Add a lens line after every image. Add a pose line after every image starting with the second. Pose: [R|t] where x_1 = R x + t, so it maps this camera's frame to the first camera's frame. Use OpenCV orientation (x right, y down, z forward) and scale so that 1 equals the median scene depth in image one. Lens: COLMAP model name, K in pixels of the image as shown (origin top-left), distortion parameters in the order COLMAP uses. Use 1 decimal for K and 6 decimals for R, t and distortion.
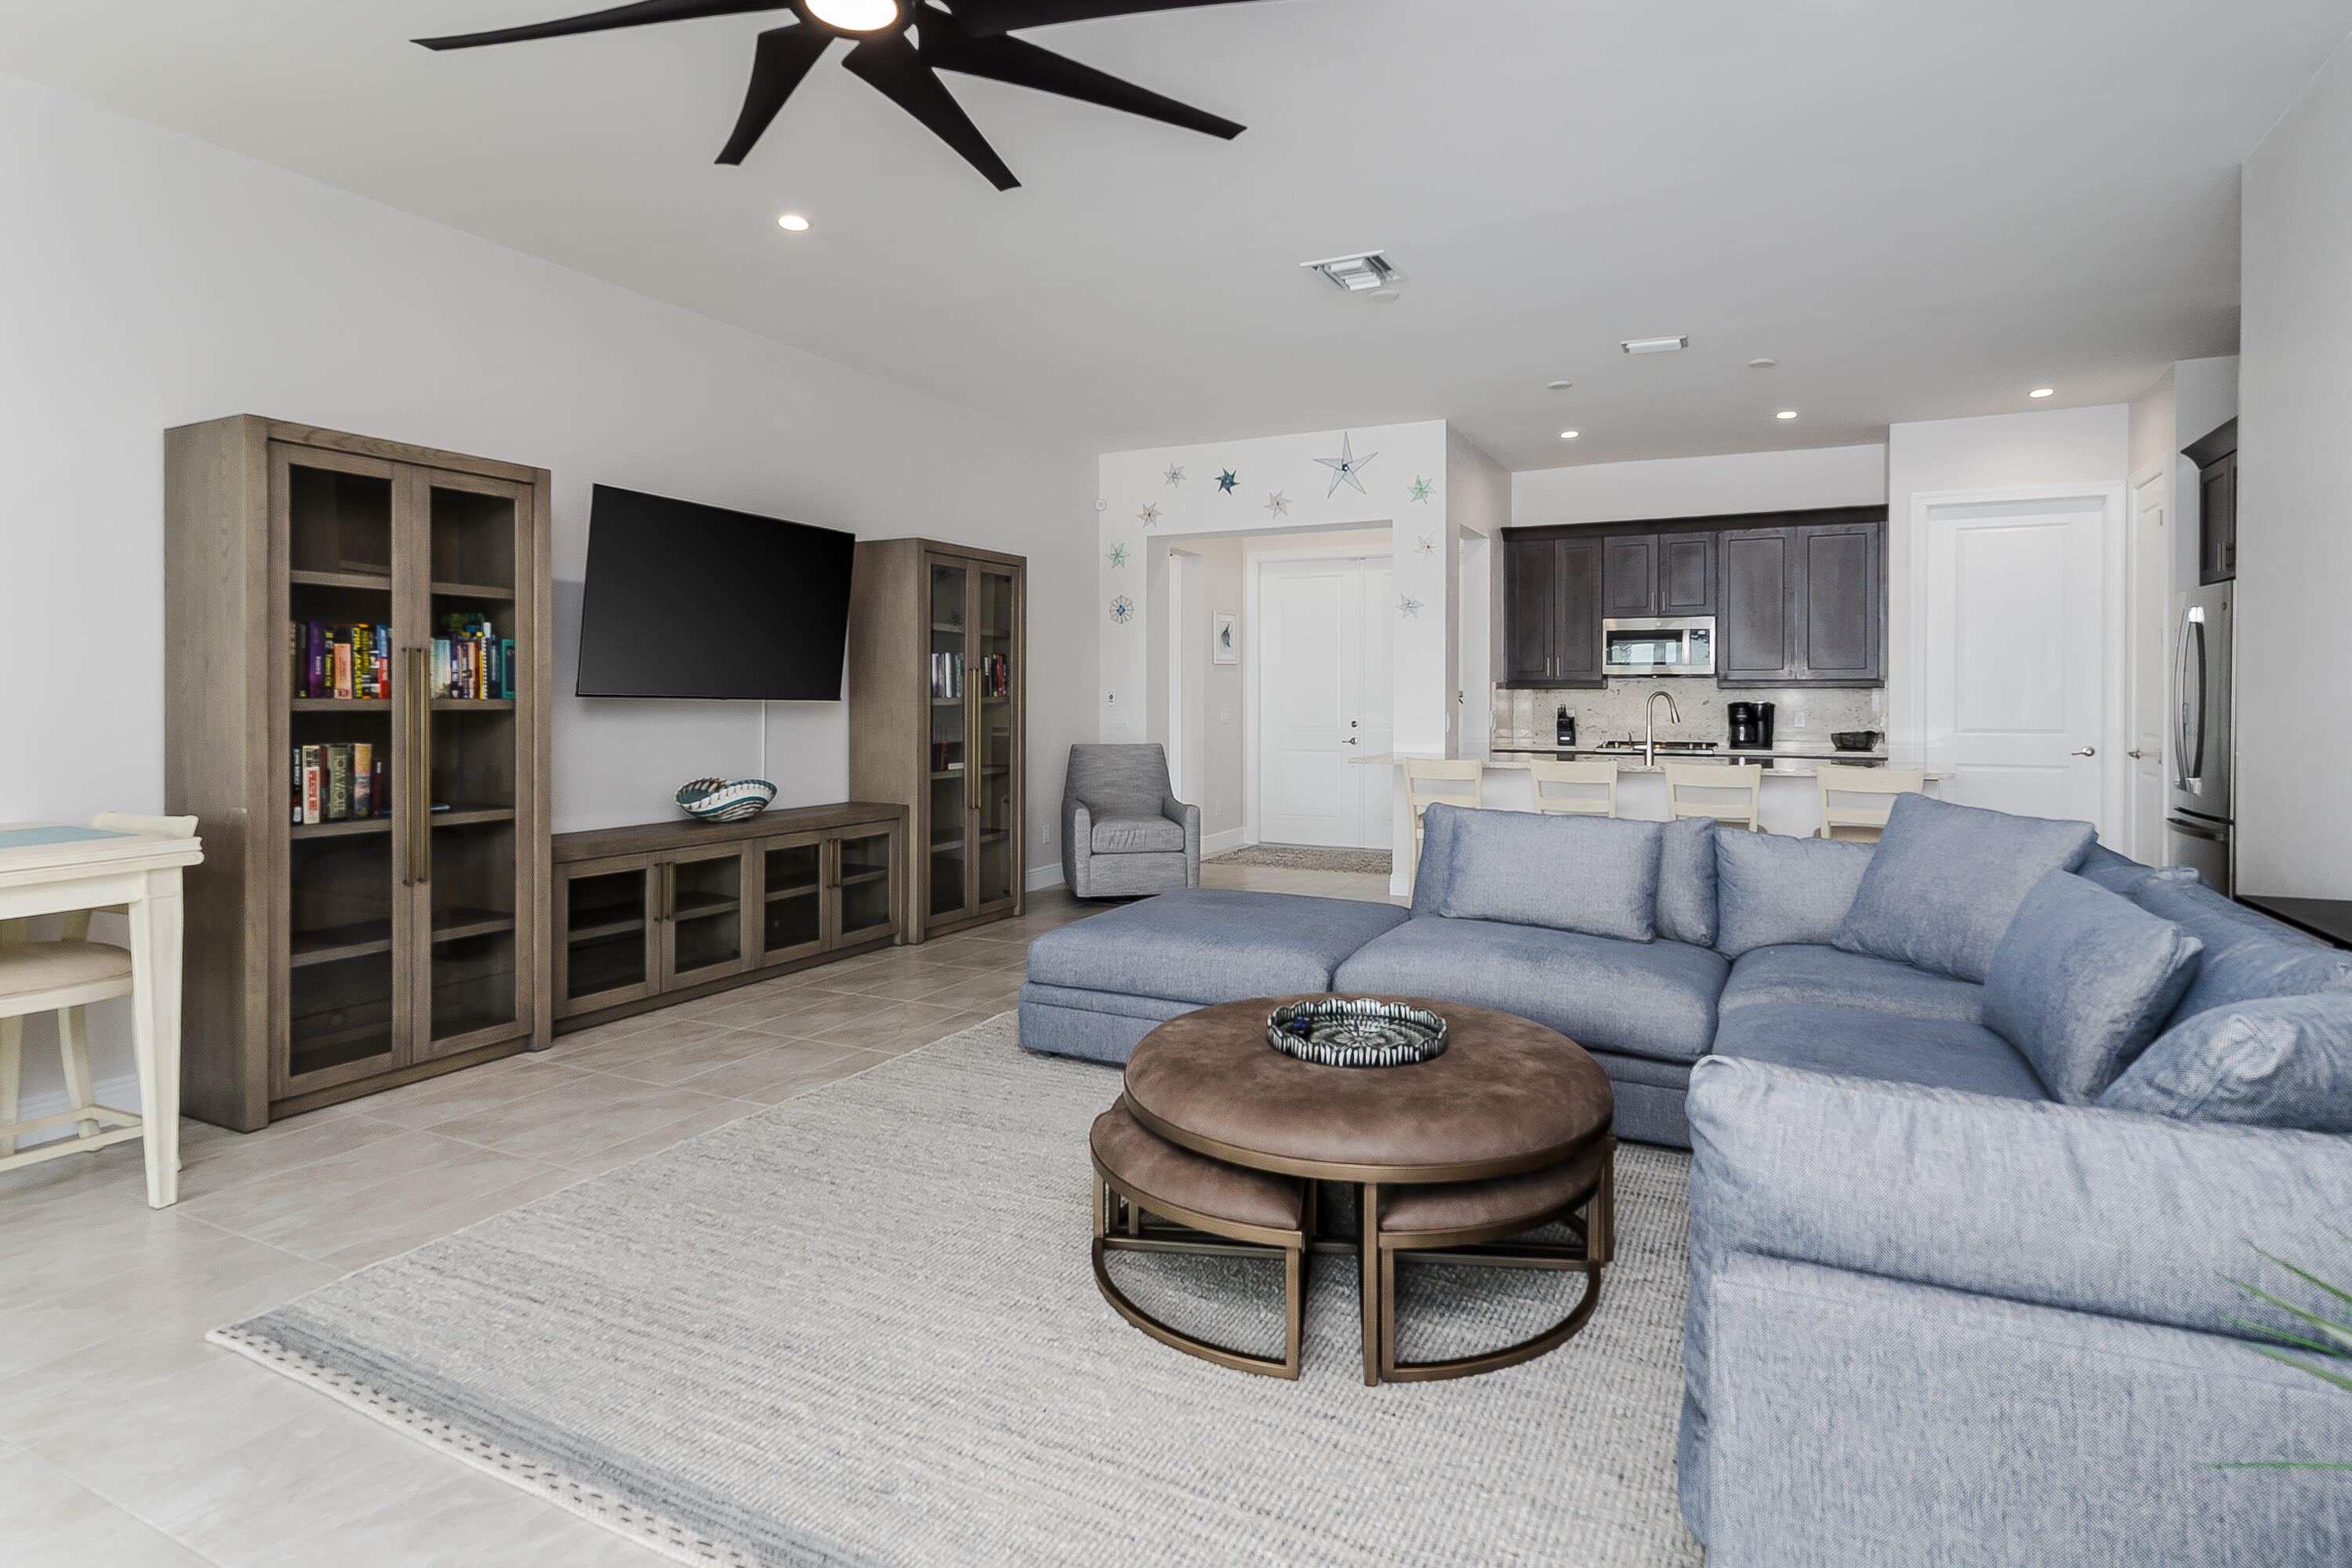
lens RADIAL K [[1199.2, 0, 1173.9], [0, 1199.2, 700.4], [0, 0, 1]] dist [0.001638, 0.000777]
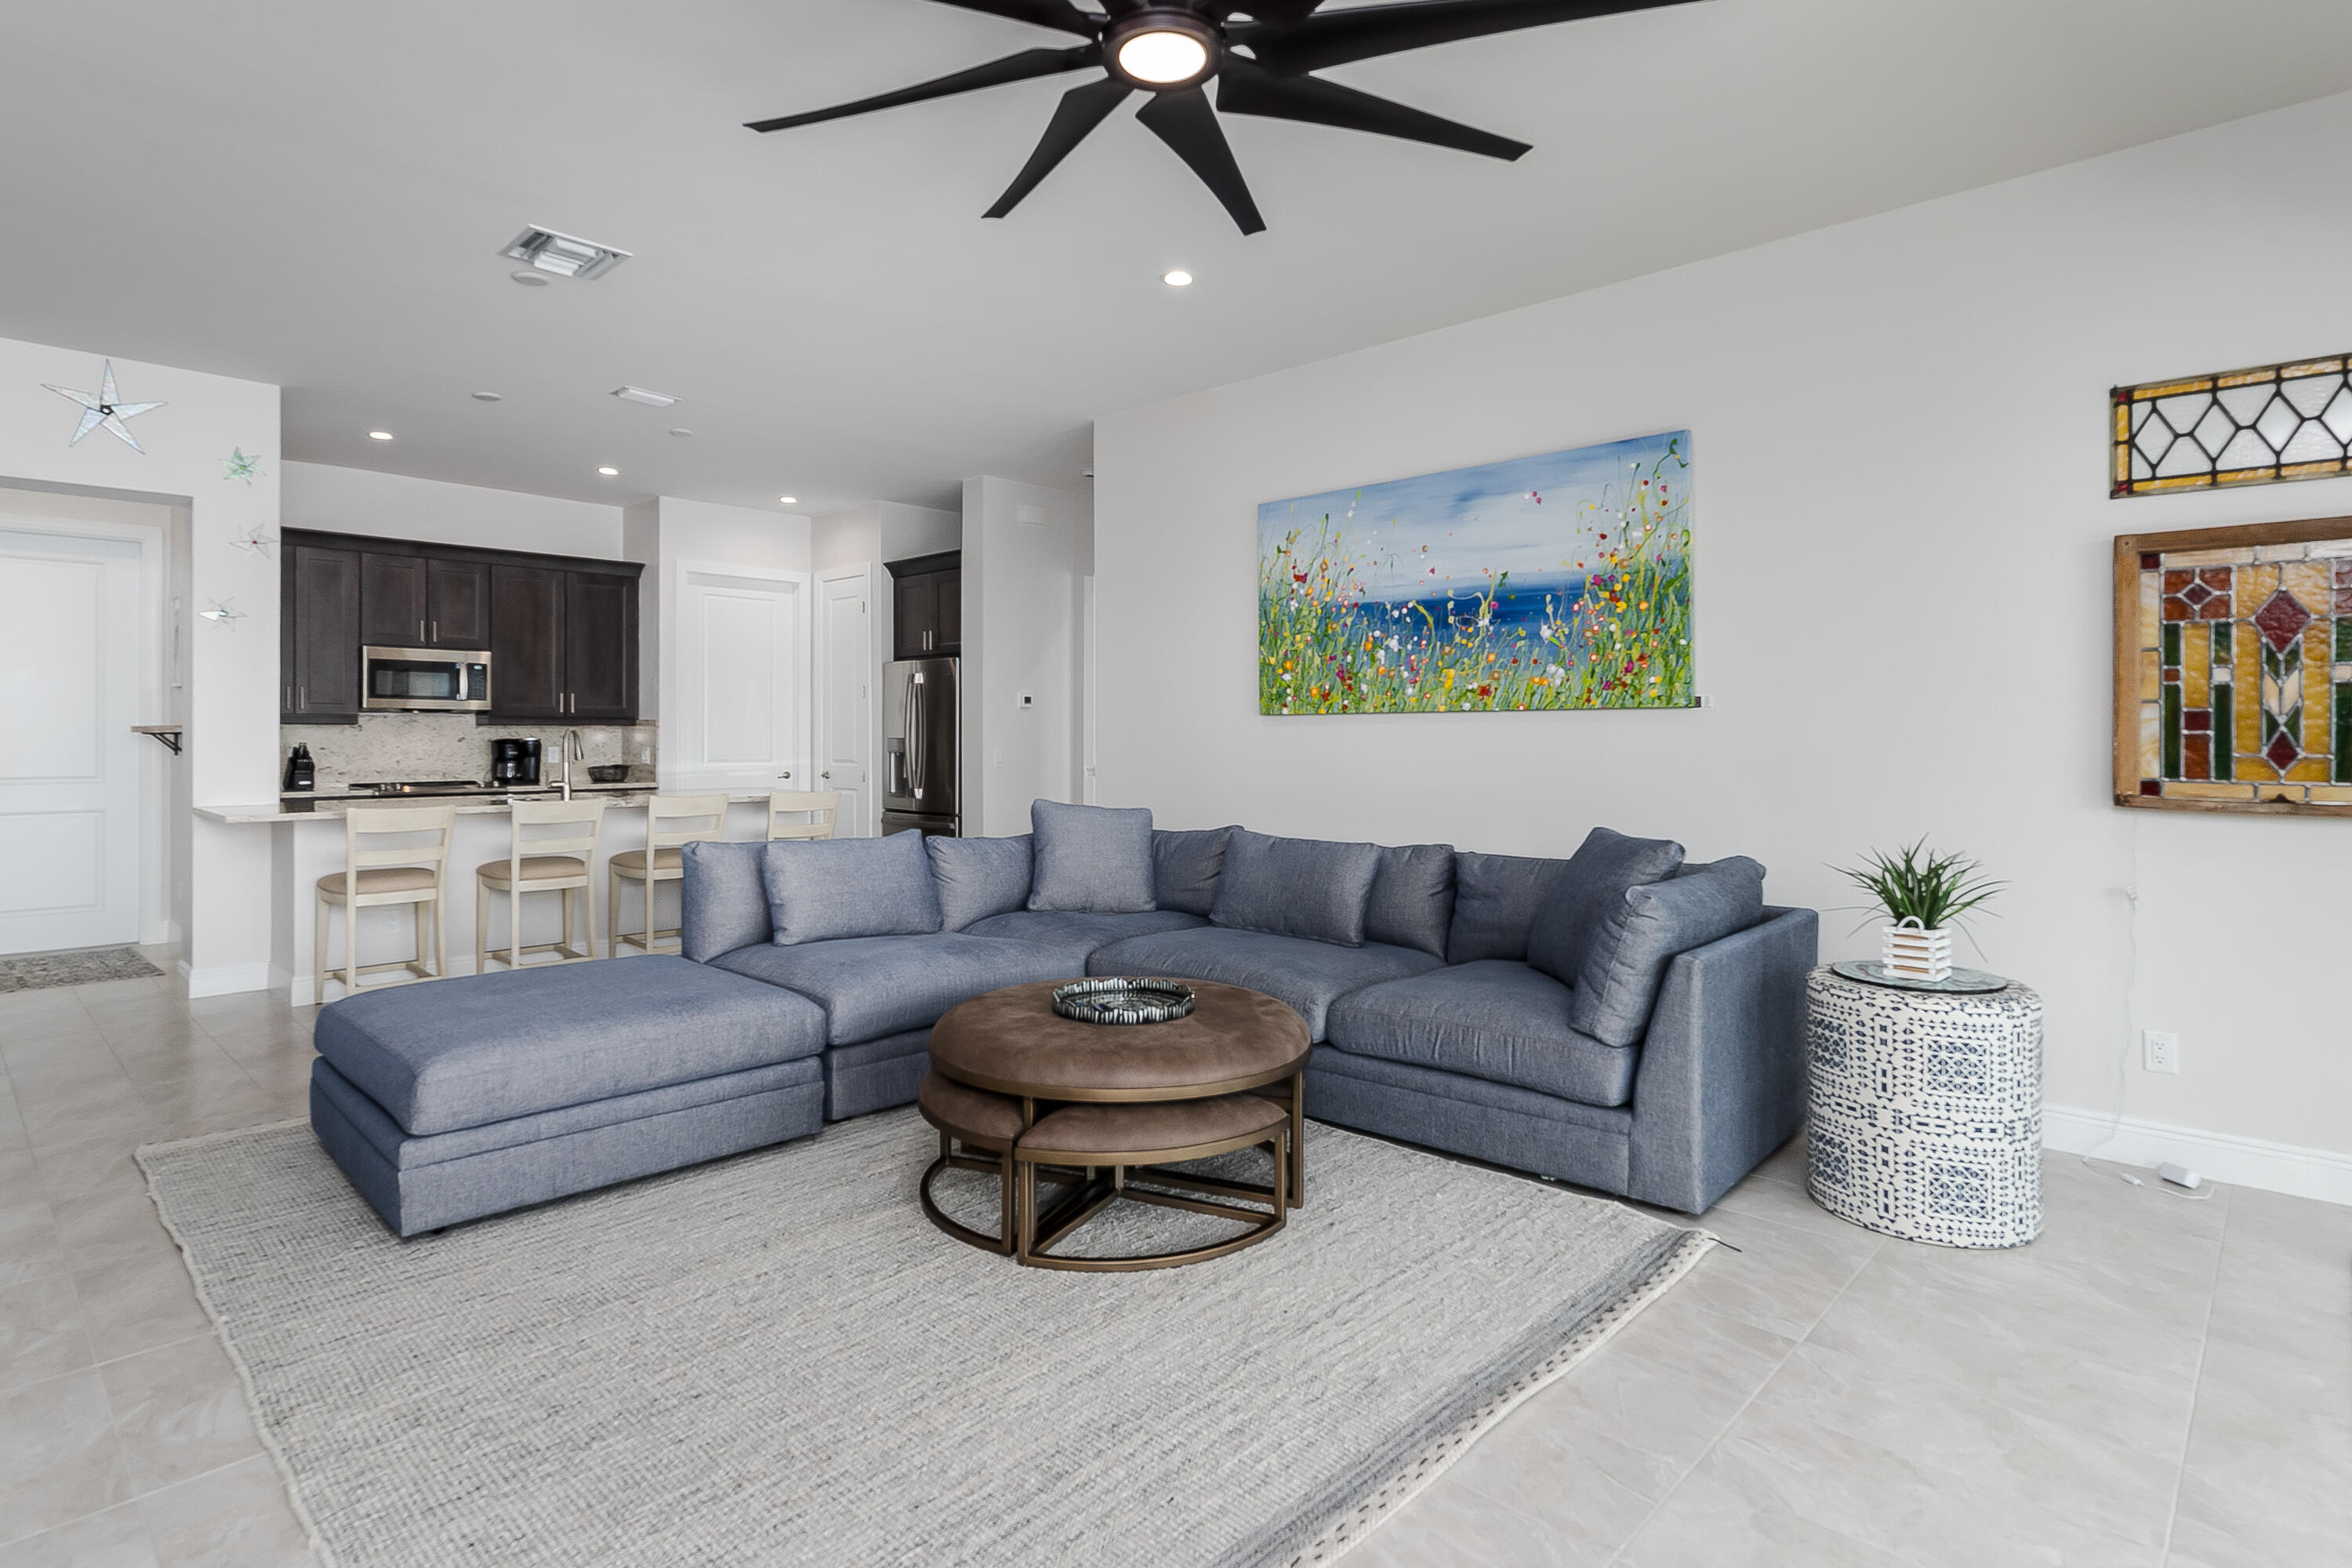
lens RADIAL K [[1218.8, 0, 1142.7], [0, 1218.8, 729.9], [0, 0, 1]] dist [-0.000305, -0.000091]
pose [[0.302211, 0.004190, 0.953232, -0.359885], [0.001650, 0.999987, -0.004919, -0.000137], [-0.953239, 0.003059, 0.302200, 0.202582]]
